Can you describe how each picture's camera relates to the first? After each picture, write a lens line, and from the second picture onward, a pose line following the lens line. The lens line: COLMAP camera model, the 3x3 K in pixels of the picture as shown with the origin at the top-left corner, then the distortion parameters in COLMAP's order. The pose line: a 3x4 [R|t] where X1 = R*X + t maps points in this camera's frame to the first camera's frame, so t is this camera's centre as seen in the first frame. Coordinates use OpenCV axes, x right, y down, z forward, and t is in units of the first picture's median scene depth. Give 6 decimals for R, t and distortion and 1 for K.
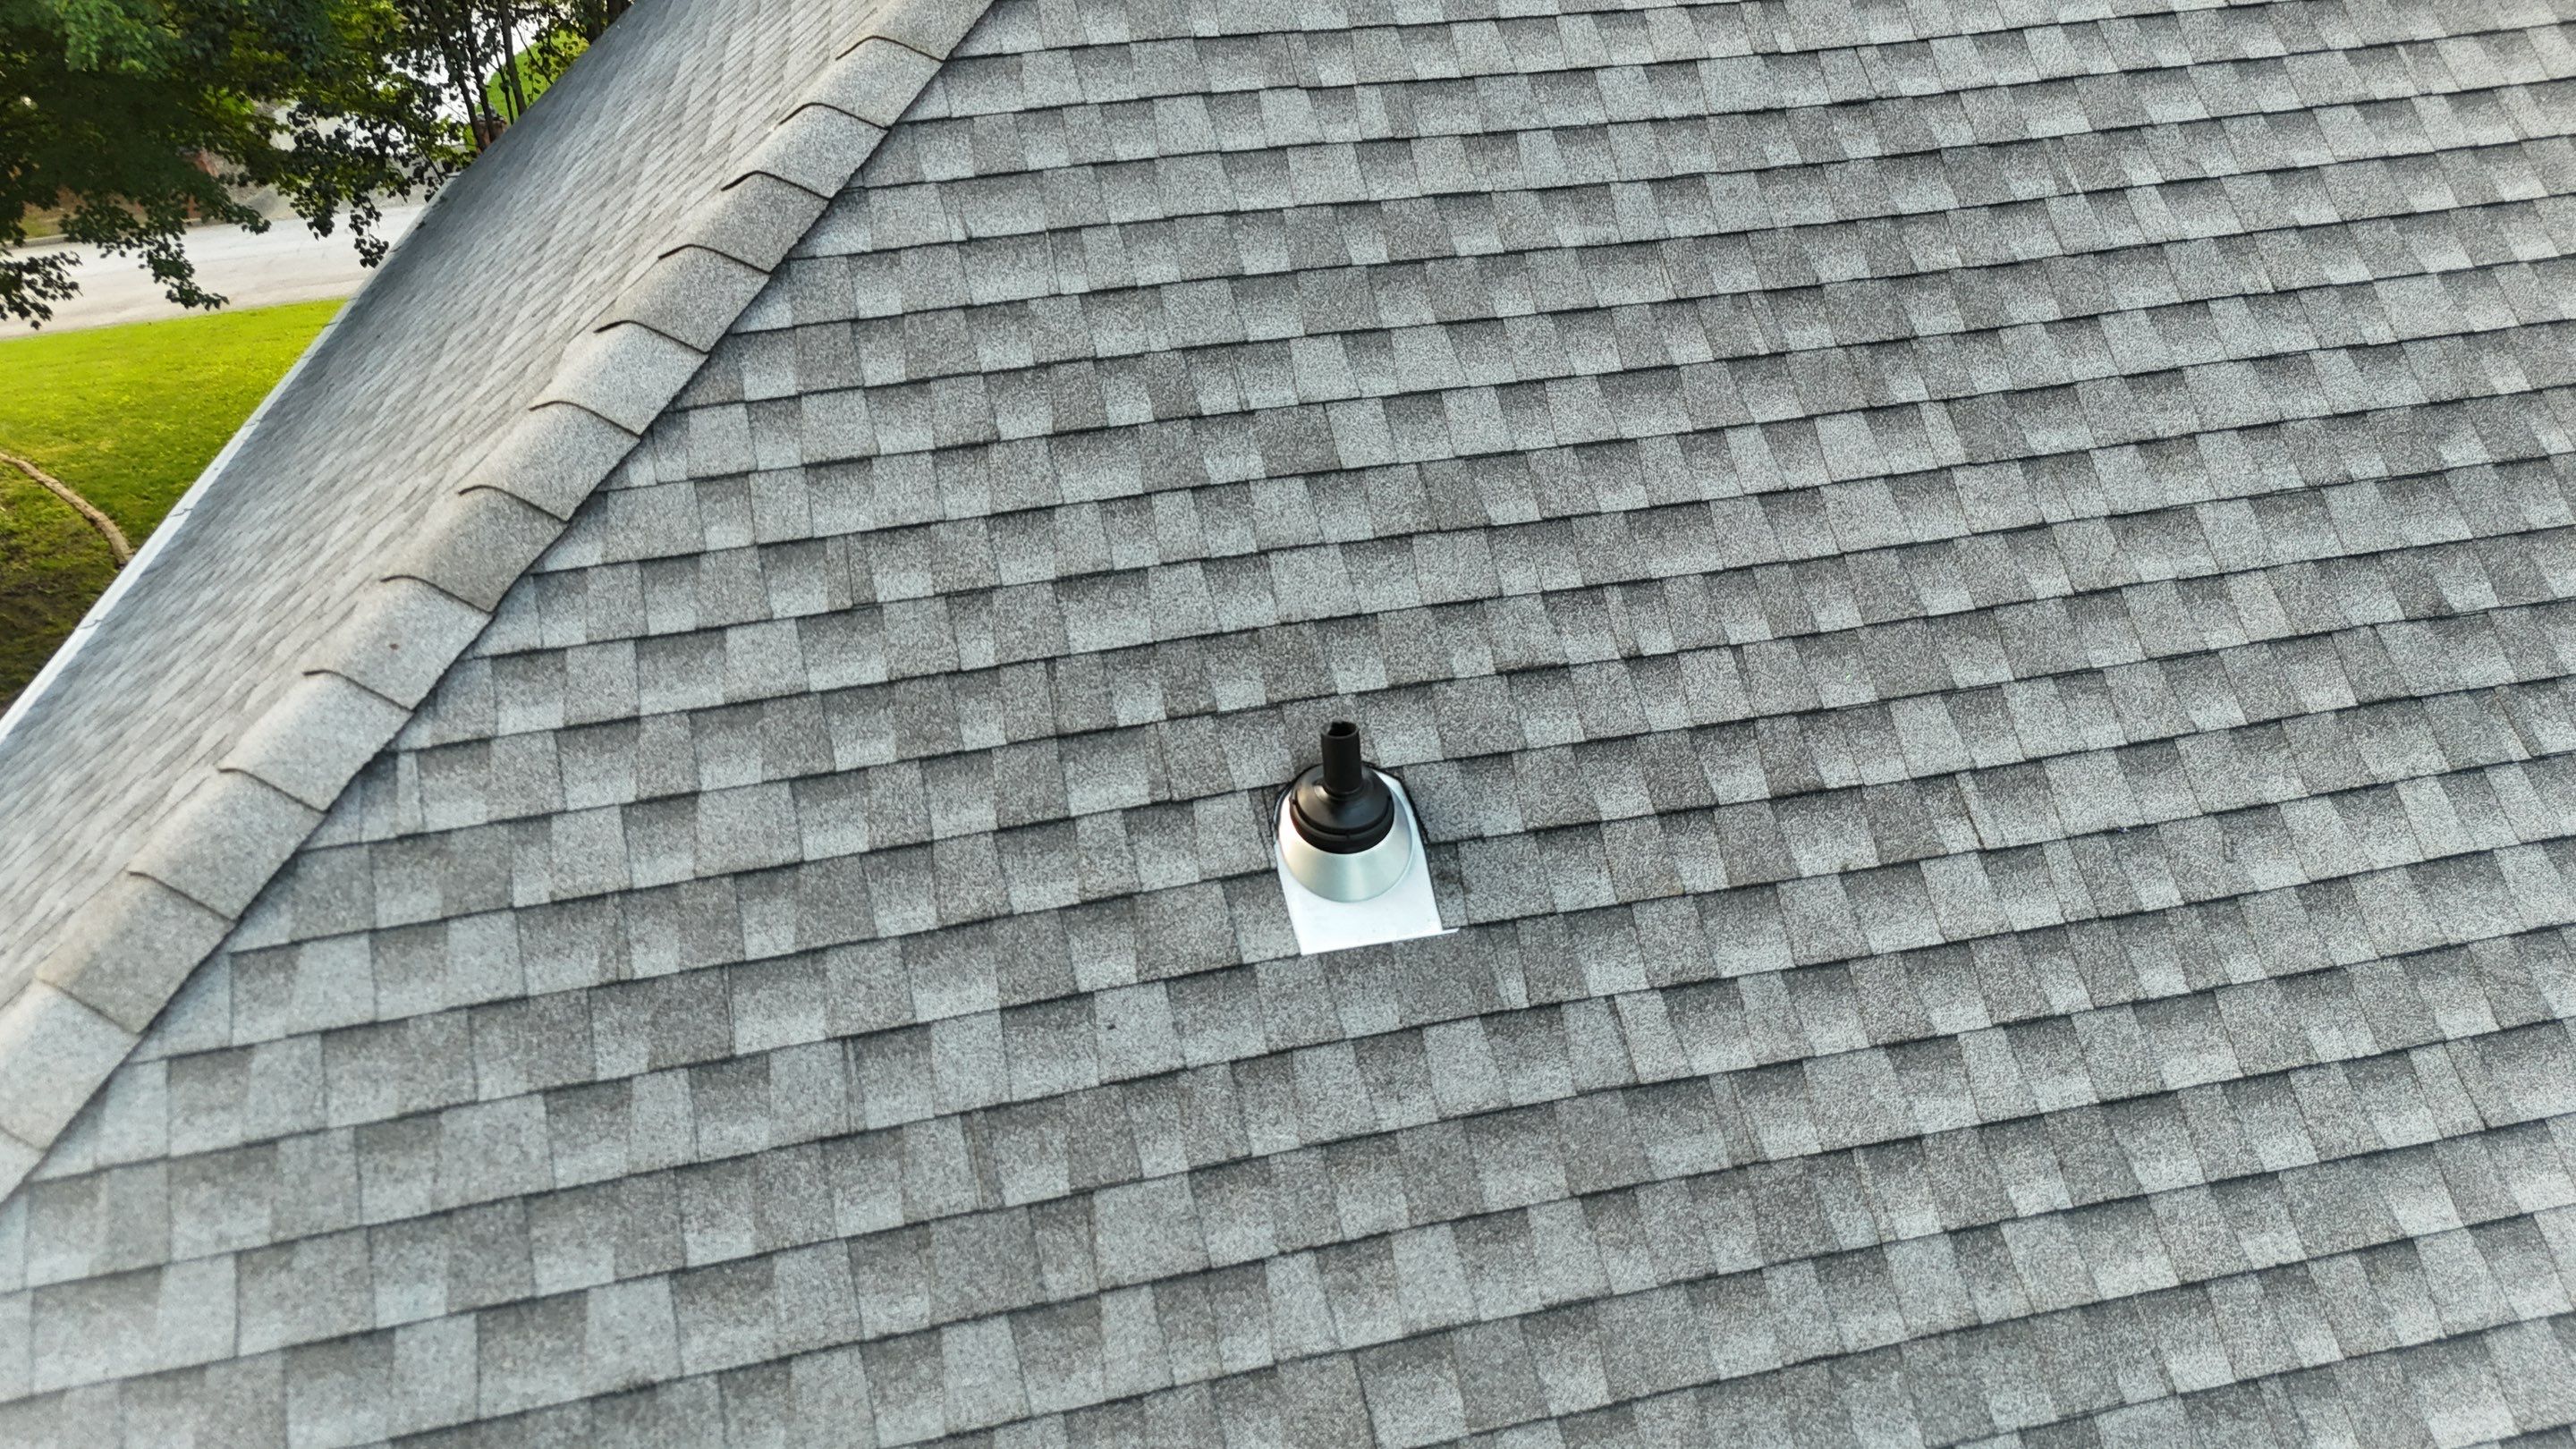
lens RADIAL K [[1929.2, 0, 1288.0], [0, 1929.2, 724.5], [0, 0, 1]] dist [0.090804, -0.102486]
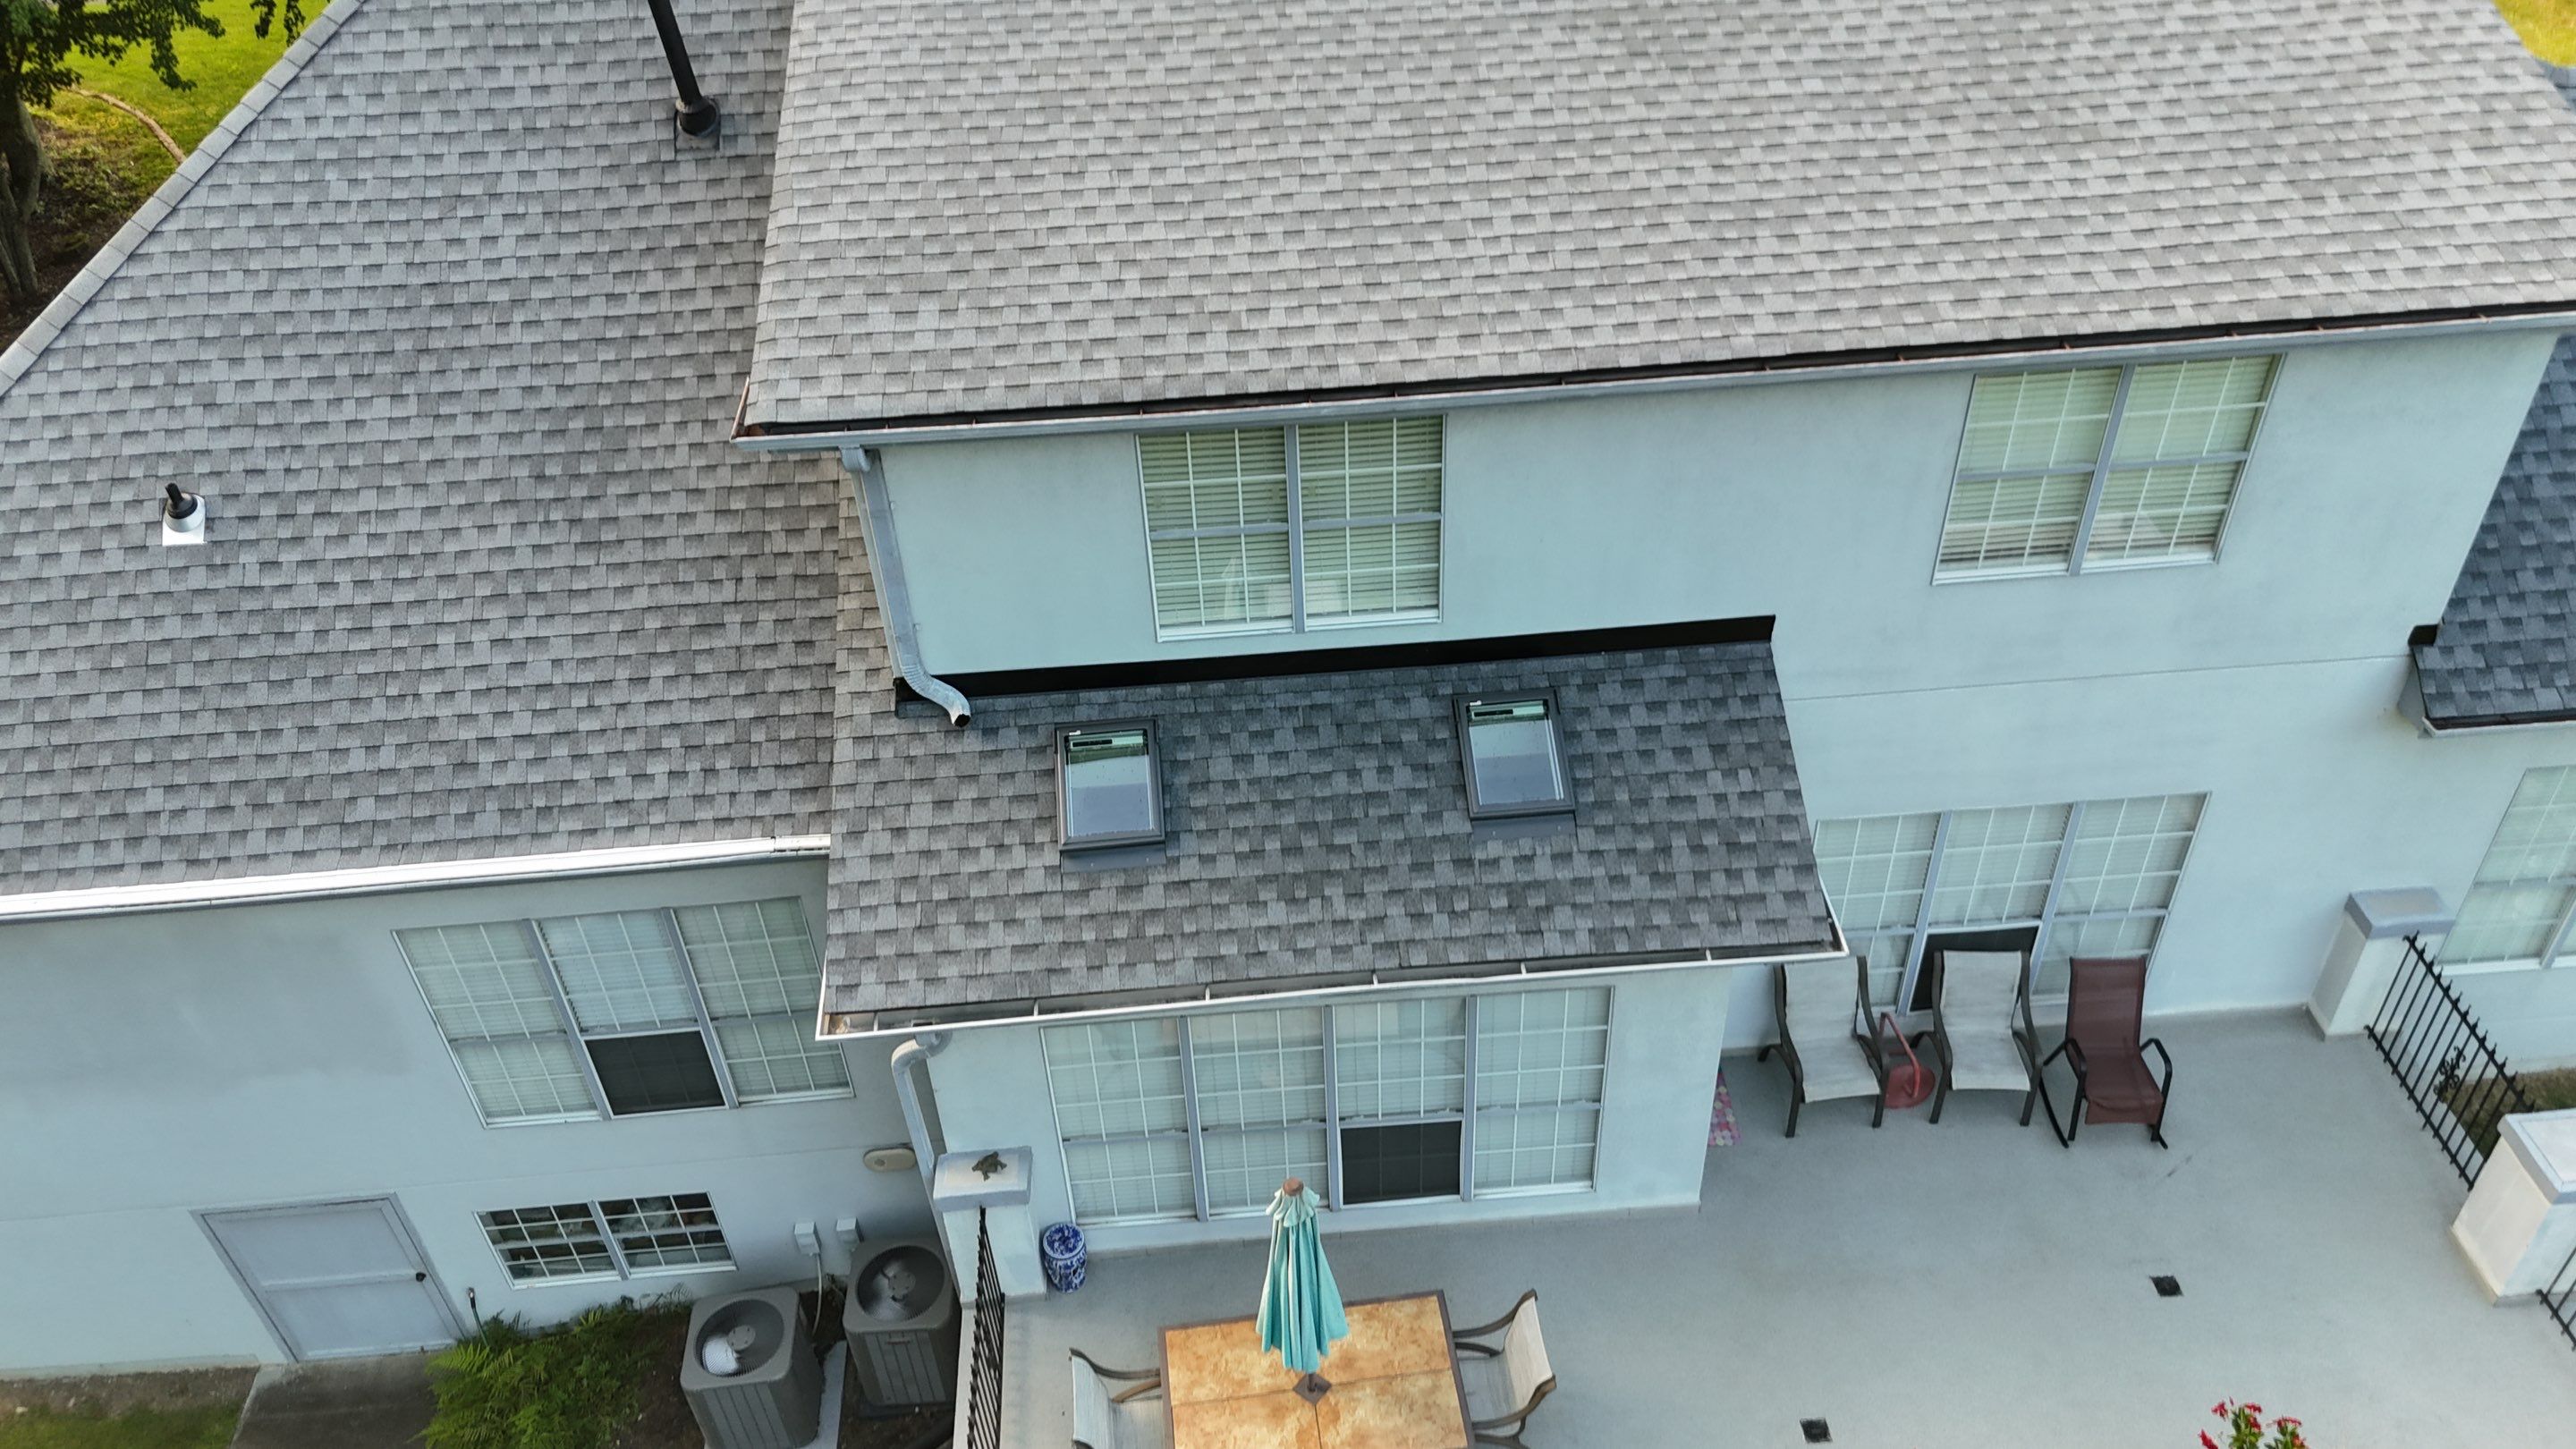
lens RADIAL K [[1929.2, 0, 1288.0], [0, 1929.2, 724.5], [0, 0, 1]] dist [0.090804, -0.102486]
pose [[0.989722, 0.099676, -0.102545, 2.375273], [-0.078040, 0.977337, 0.196778, -0.422464], [0.119835, -0.186753, 0.975071, -2.311203]]
